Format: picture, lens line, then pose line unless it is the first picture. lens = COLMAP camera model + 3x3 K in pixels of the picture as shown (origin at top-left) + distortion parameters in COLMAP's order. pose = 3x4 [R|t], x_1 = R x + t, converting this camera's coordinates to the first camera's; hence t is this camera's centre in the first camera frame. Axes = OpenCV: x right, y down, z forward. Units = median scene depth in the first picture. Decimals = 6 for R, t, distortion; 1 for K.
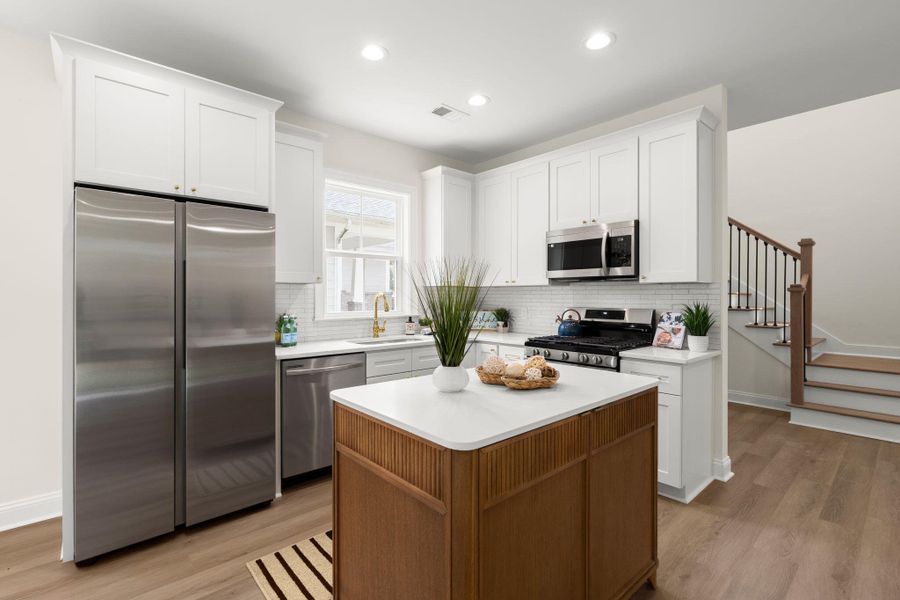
lens RADIAL K [[411.8, 0, 443.8], [0, 411.8, 298.0], [0, 0, 1]] dist [-0.010815, 0.003044]
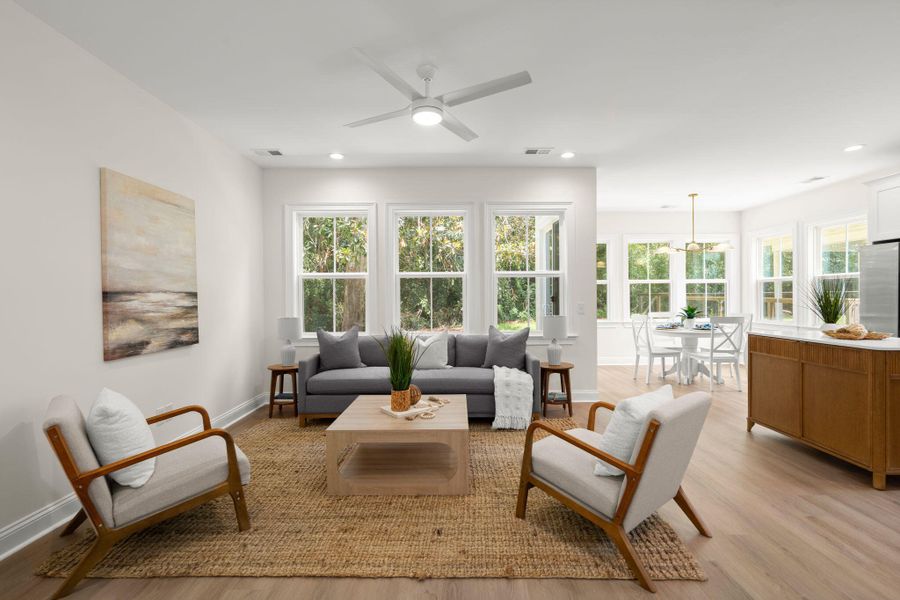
lens RADIAL K [[411.8, 0, 451.7], [0, 411.8, 296.8], [0, 0, 1]] dist [-0.010815, 0.003044]
pose [[-0.661121, 0.003297, -0.750272, 1.551900], [-0.000830, 0.999987, 0.005126, 0.008311], [0.750279, 0.004012, -0.661109, 0.490186]]
